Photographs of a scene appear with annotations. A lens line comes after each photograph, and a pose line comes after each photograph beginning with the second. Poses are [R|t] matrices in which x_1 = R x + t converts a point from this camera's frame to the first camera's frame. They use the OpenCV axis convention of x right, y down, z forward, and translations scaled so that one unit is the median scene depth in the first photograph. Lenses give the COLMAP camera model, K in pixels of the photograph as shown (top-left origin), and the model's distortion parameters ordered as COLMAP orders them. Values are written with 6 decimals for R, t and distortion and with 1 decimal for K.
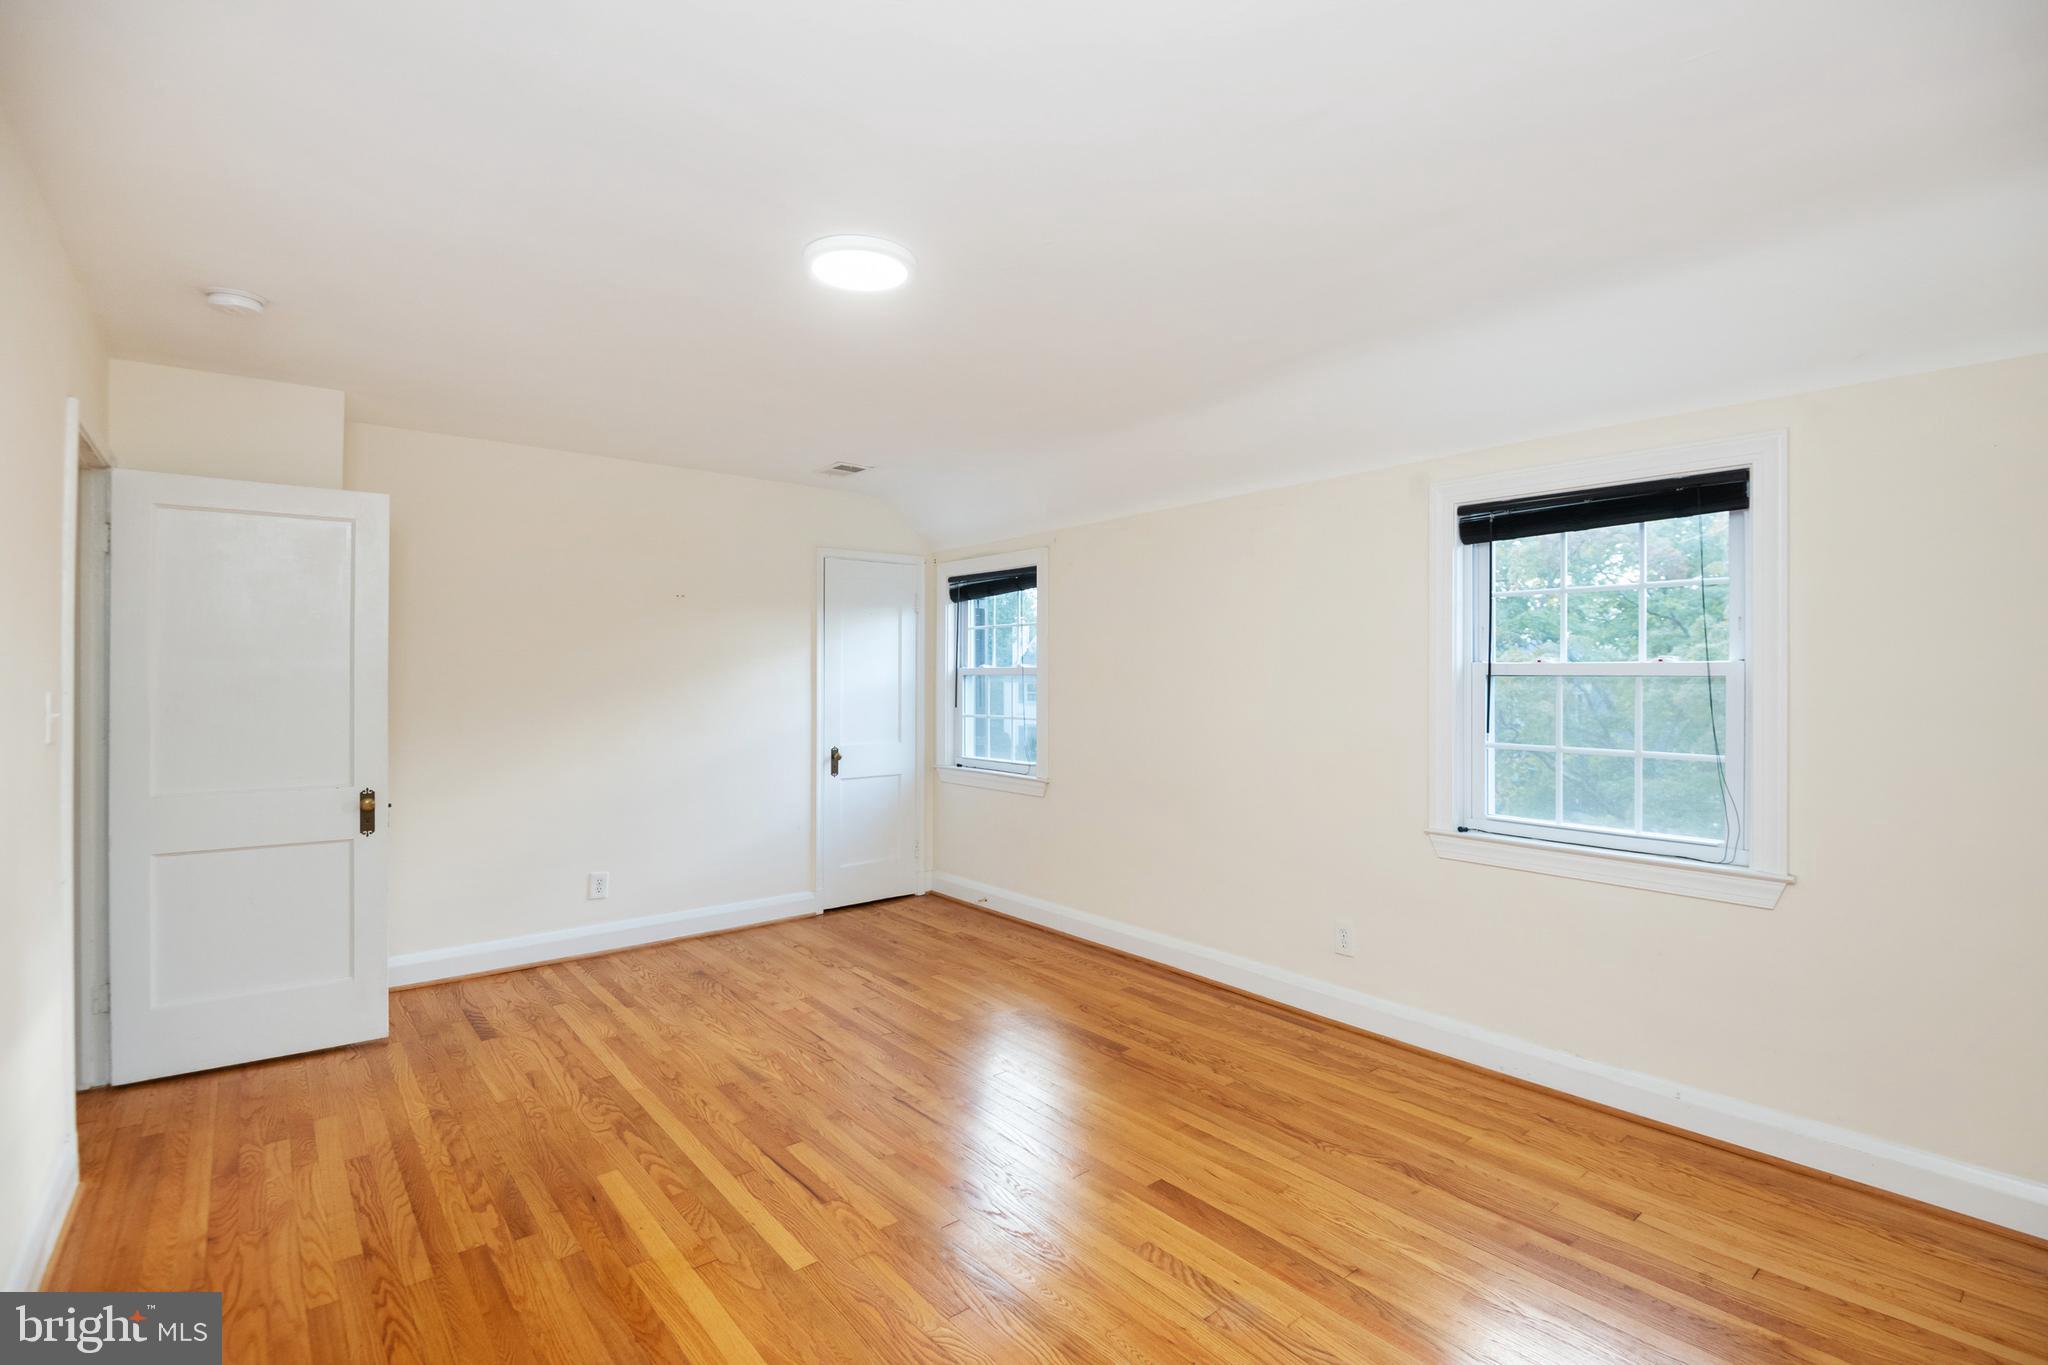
lens RADIAL K [[941.5, 0, 1026.1], [0, 941.5, 671.9], [0, 0, 1]] dist [0.000292, -0.011993]
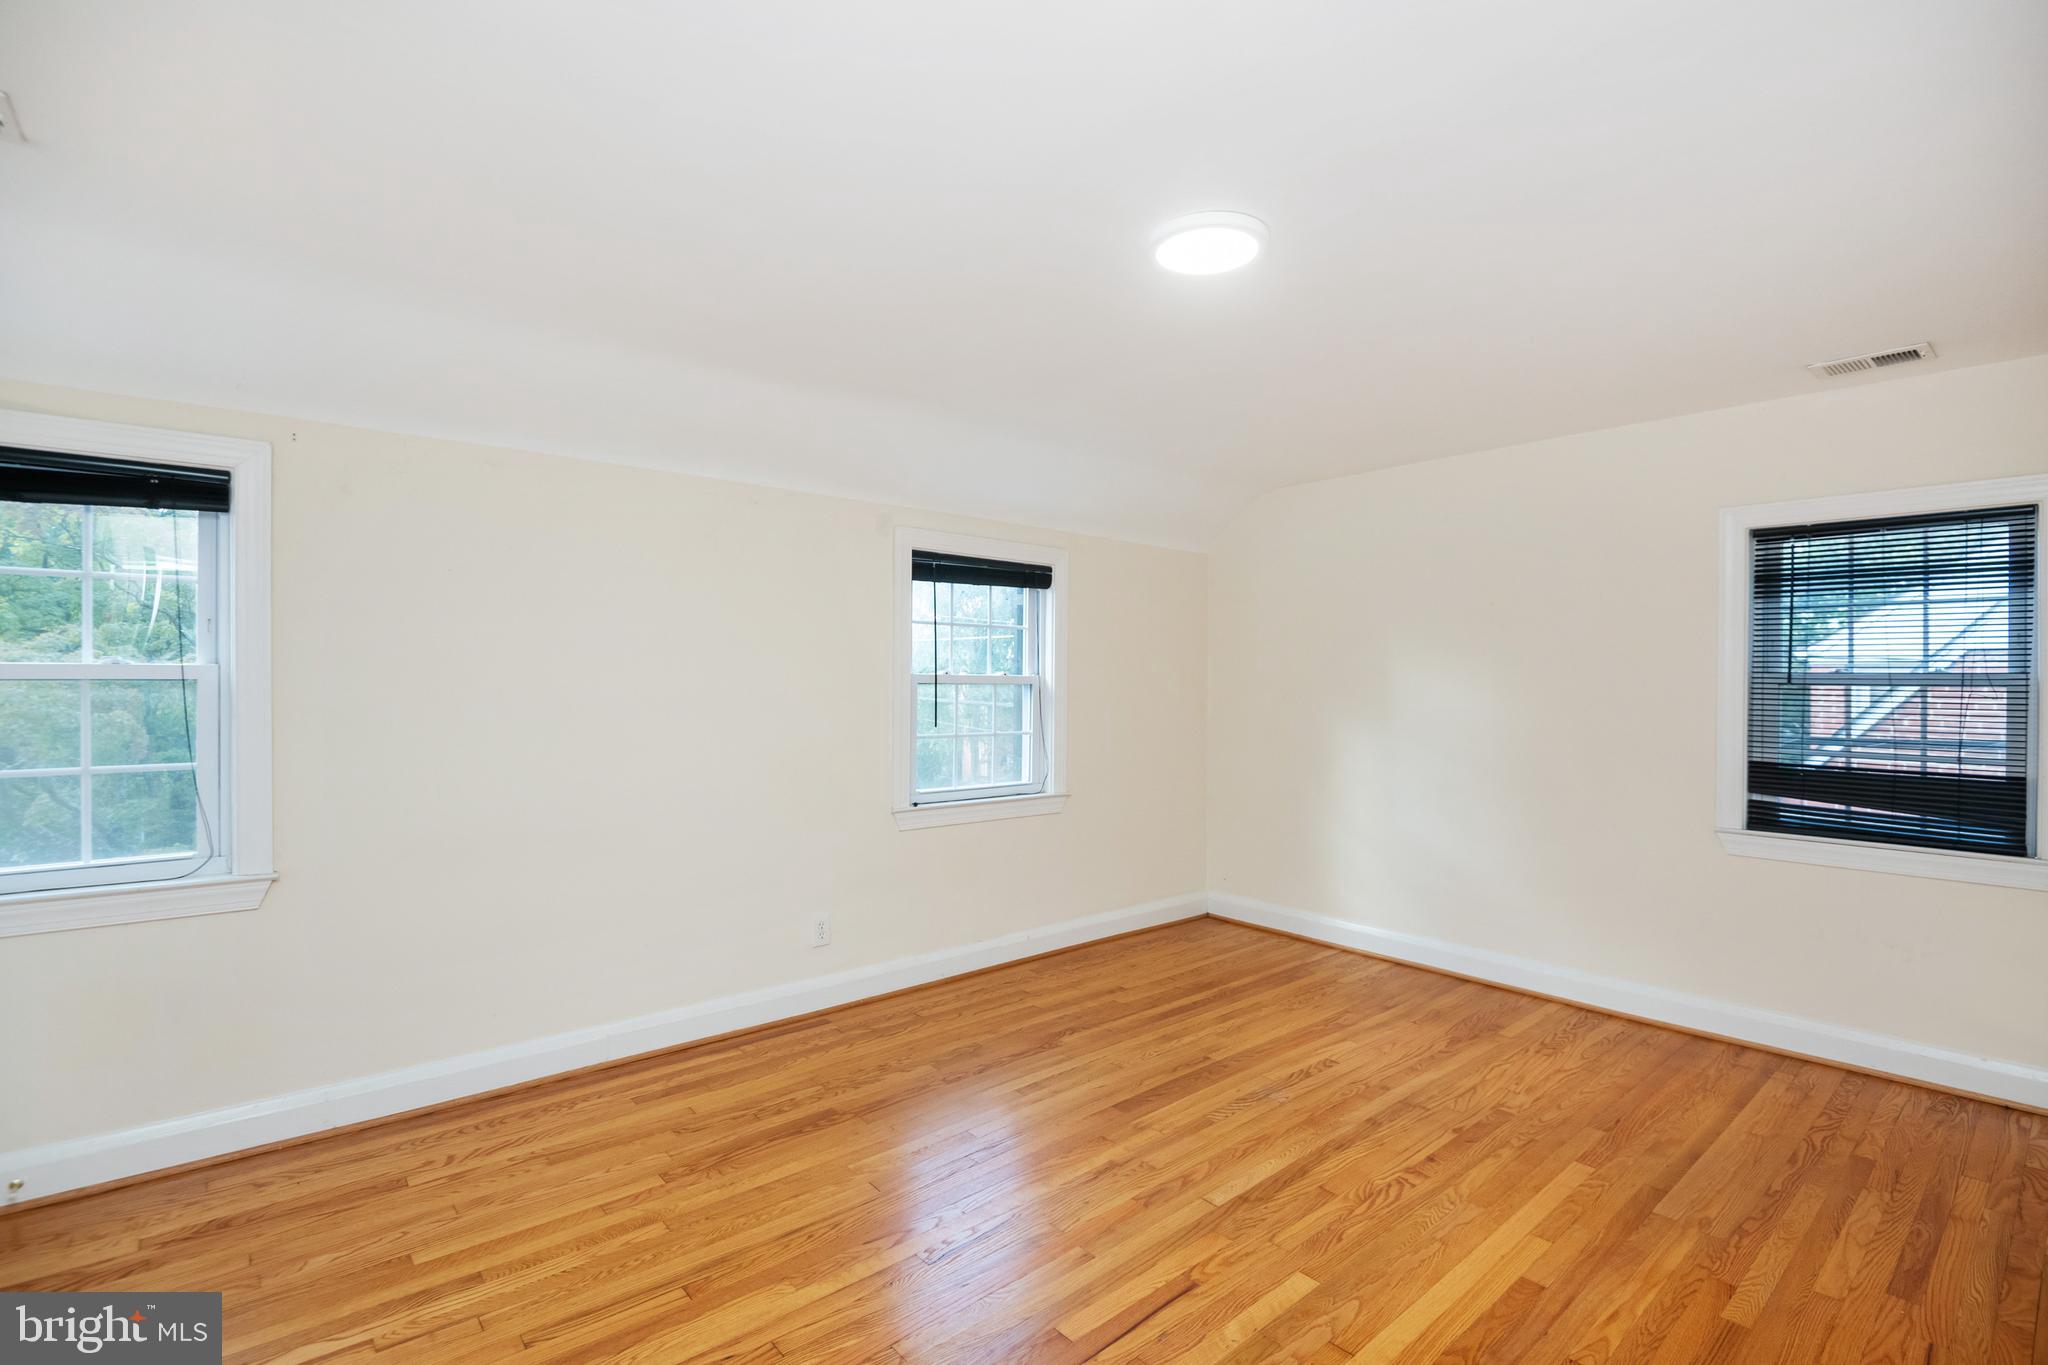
lens RADIAL K [[941.5, 0, 1030.1], [0, 941.5, 685.1], [0, 0, 1]] dist [0.000292, -0.011993]
pose [[-0.024632, -0.006934, 0.999673, -0.754663], [-0.006120, 0.999958, 0.006785, -0.003259], [-0.999678, -0.005951, -0.024674, 0.816997]]
